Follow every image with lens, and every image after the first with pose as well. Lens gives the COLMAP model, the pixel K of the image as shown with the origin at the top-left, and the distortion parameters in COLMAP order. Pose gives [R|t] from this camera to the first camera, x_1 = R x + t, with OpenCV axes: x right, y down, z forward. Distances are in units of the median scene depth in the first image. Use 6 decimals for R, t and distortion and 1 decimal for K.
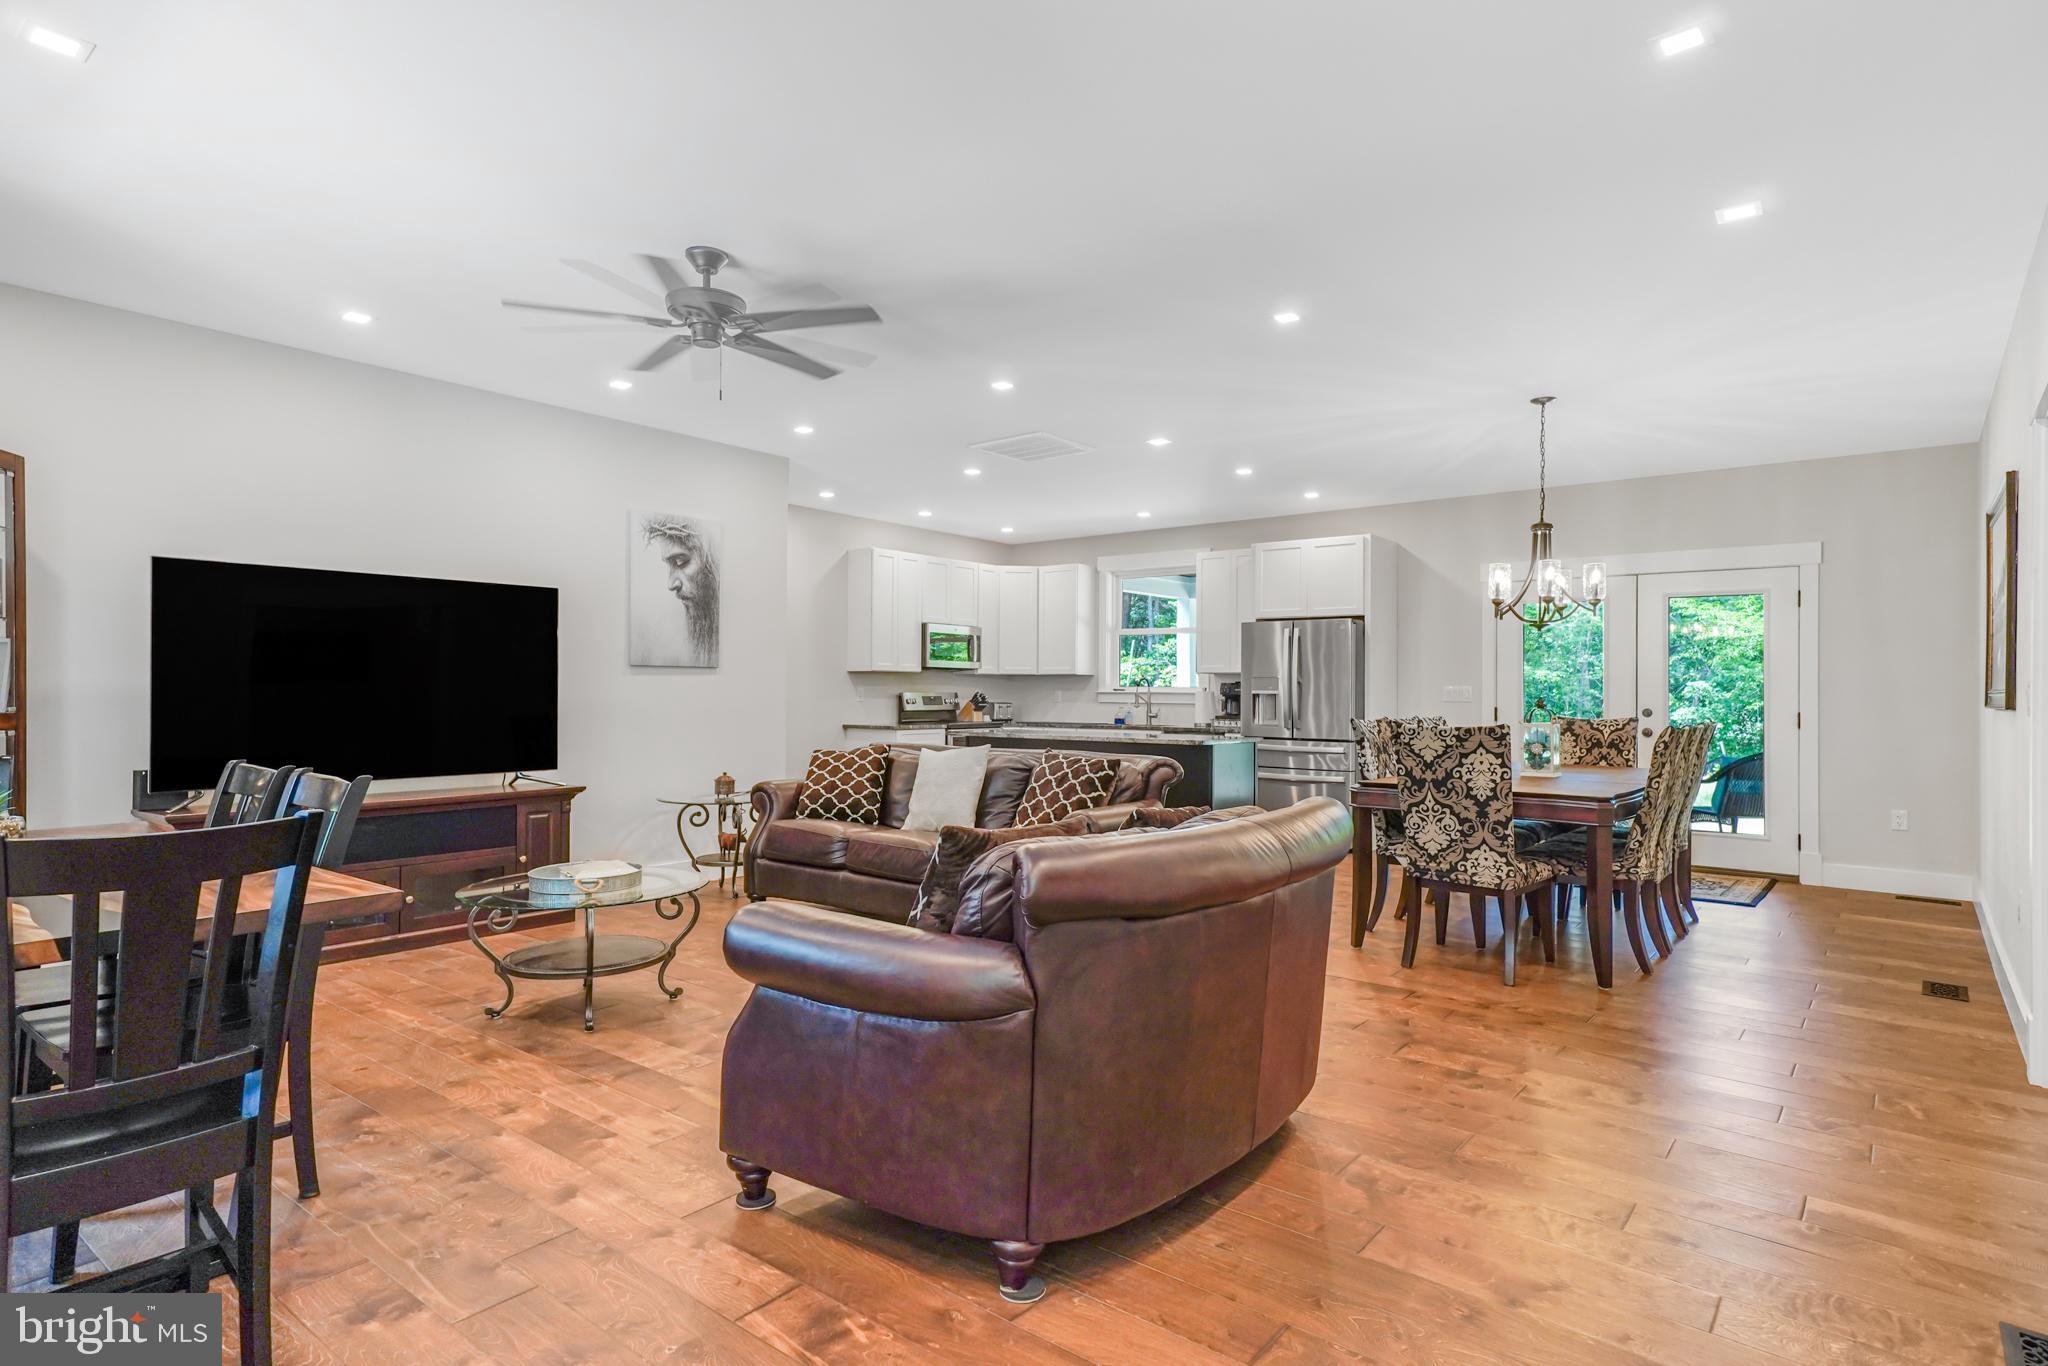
lens RADIAL K [[1098.6, 0, 988.7], [0, 1098.6, 667.3], [0, 0, 1]] dist [0.015394, -0.000795]
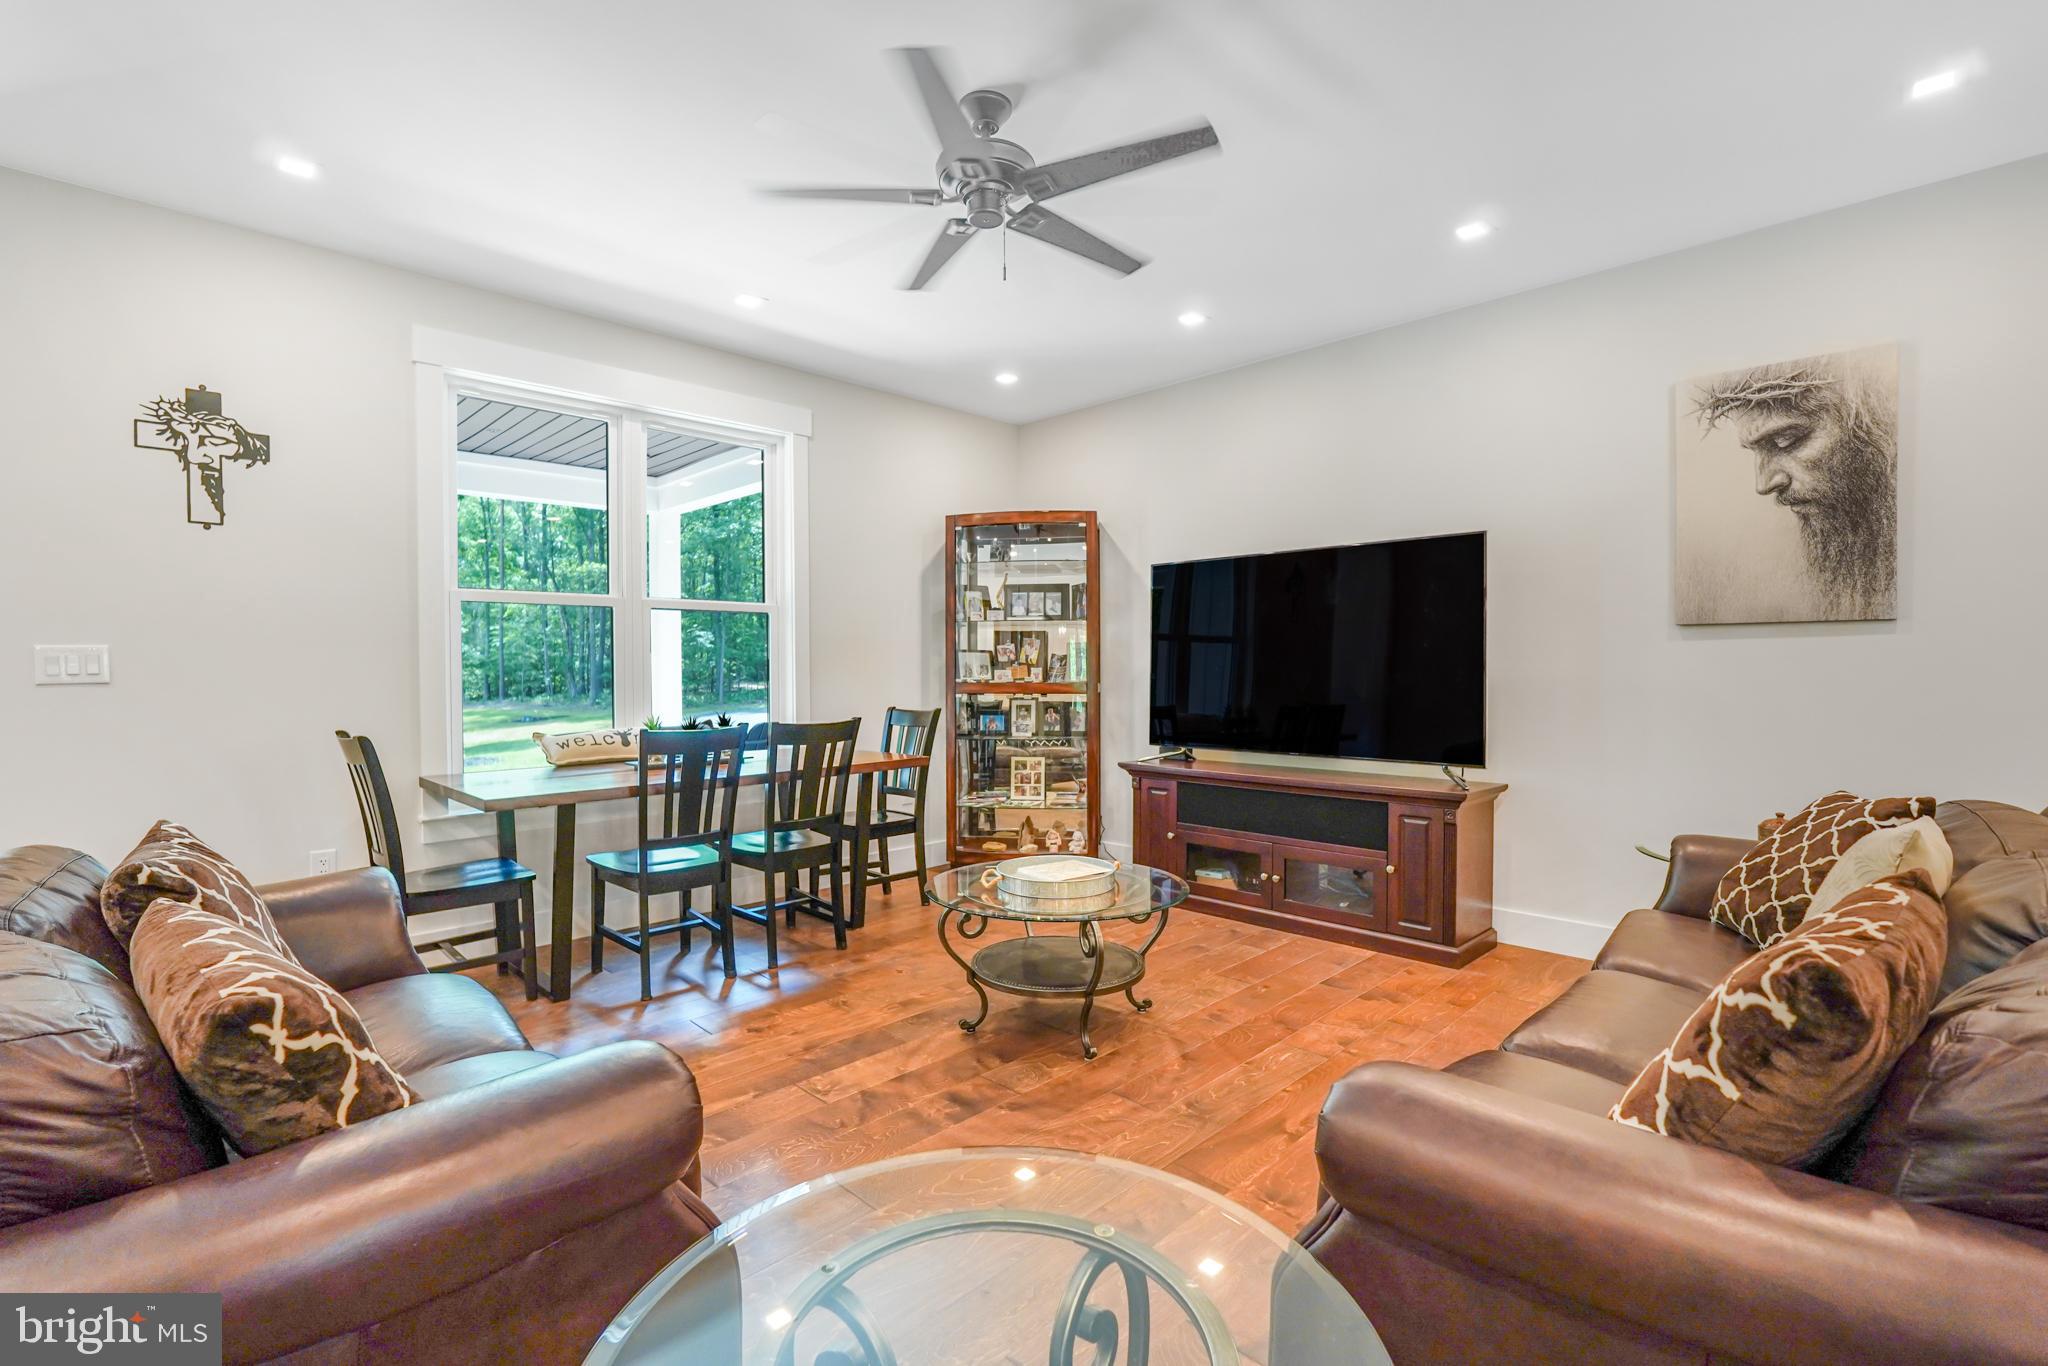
lens RADIAL K [[905.3, 0, 1028.8], [0, 905.3, 682.1], [0, 0, 1]] dist [-0.005369, -0.000547]
pose [[-0.079339, 0.010688, -0.996790, 0.221292], [0.024003, 0.999673, 0.008808, 0.016798], [0.996559, -0.023227, -0.079570, 0.629868]]
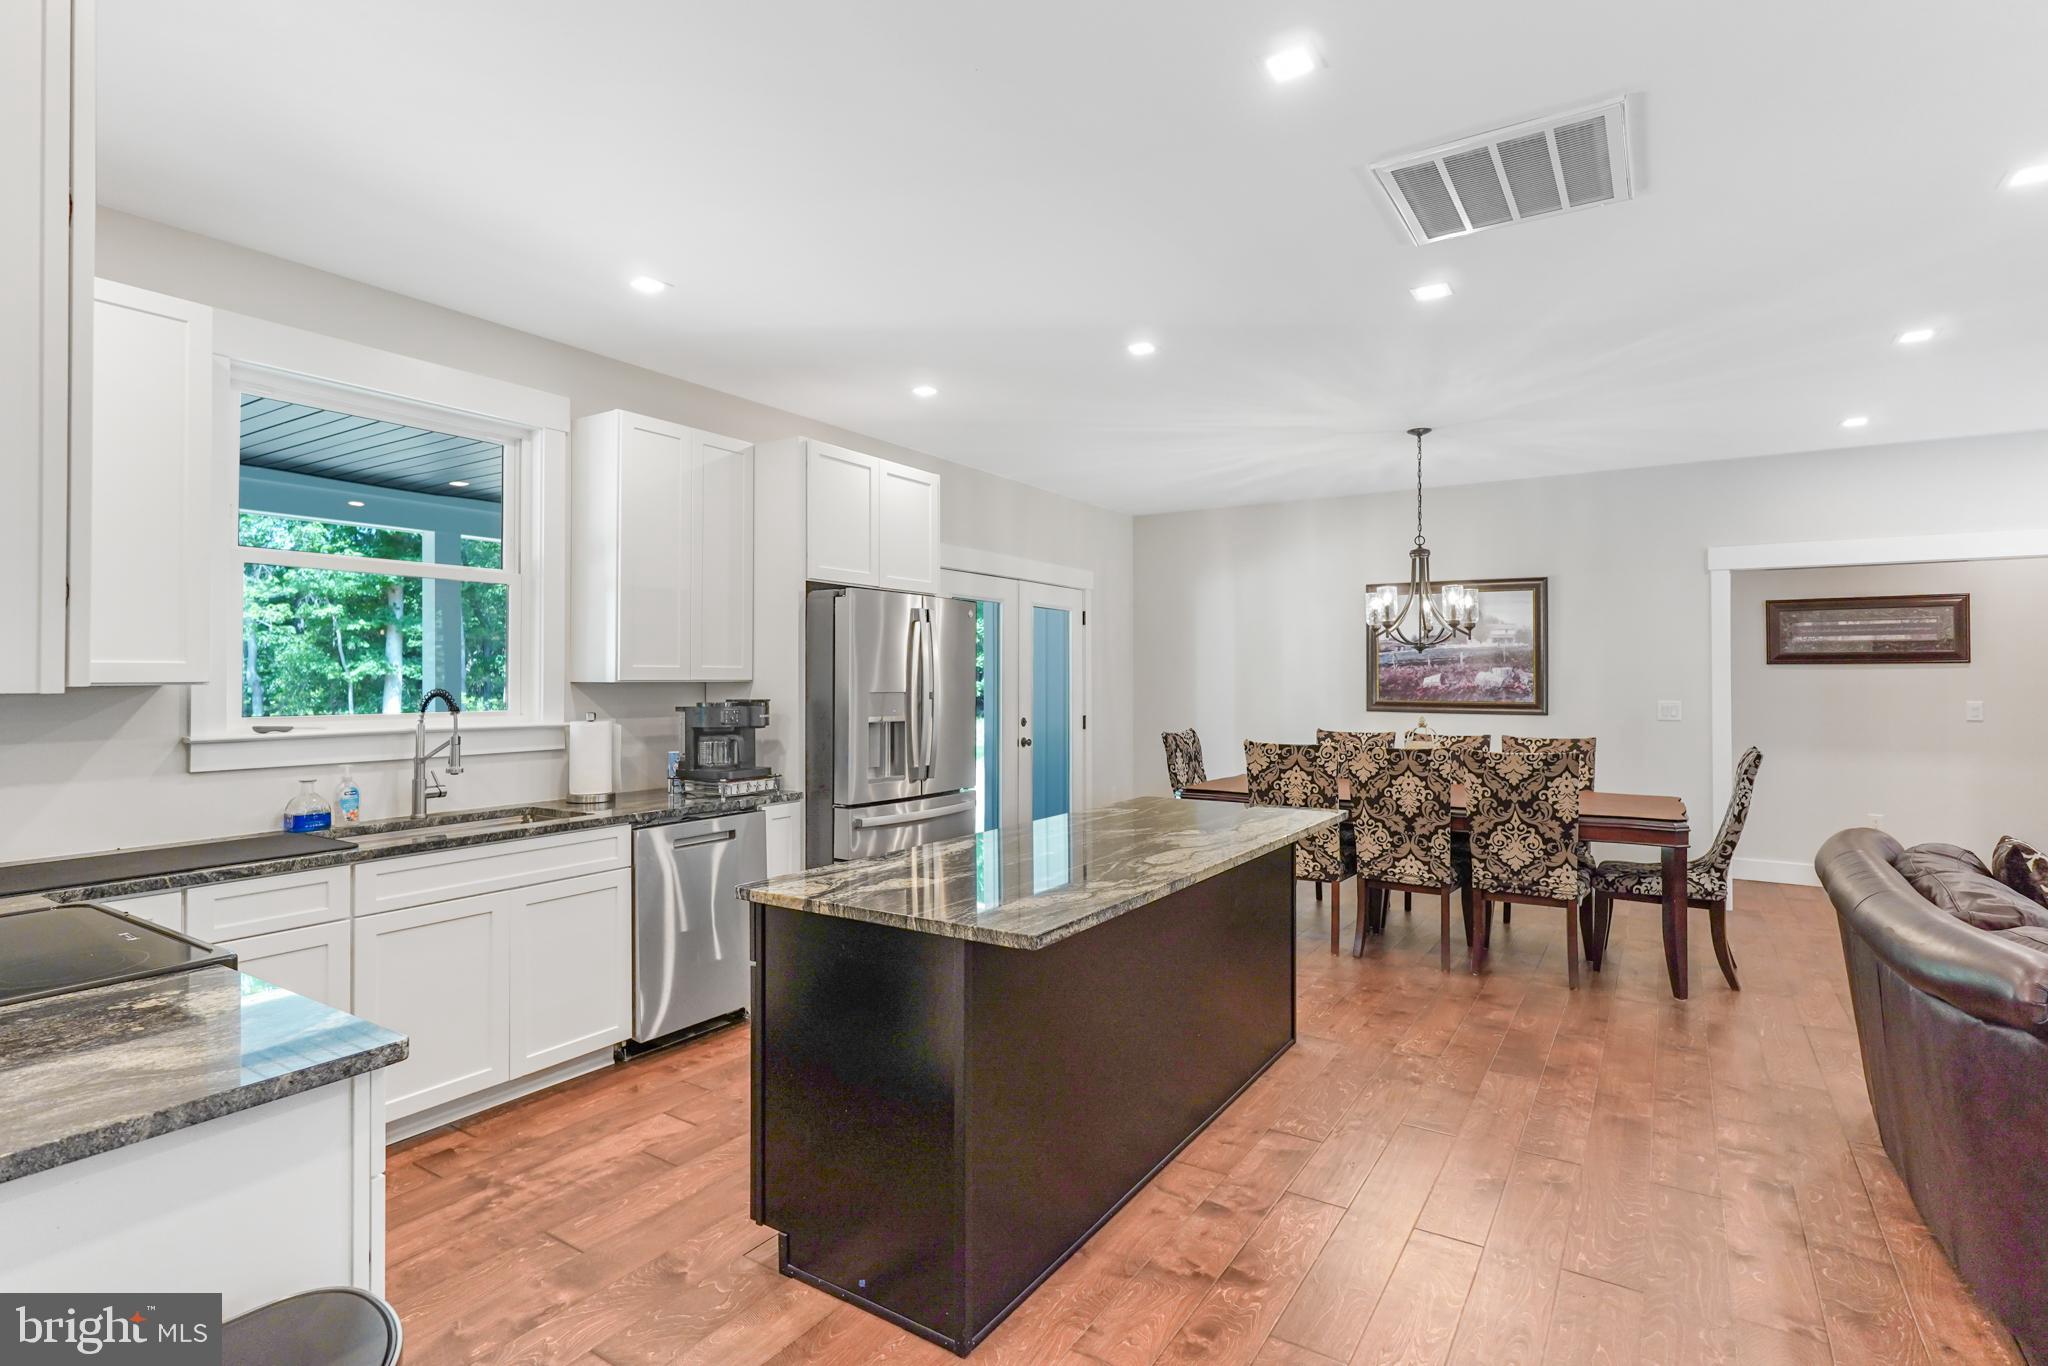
lens RADIAL K [[960.4, 0, 1000.1], [0, 960.4, 679.0], [0, 0, 1]] dist [-0.011167, 0.002863]
pose [[-0.109031, -0.007973, 0.994006, -0.299454], [-0.023991, 0.999698, 0.005387, -0.002198], [-0.993749, -0.023260, -0.109190, 1.259346]]
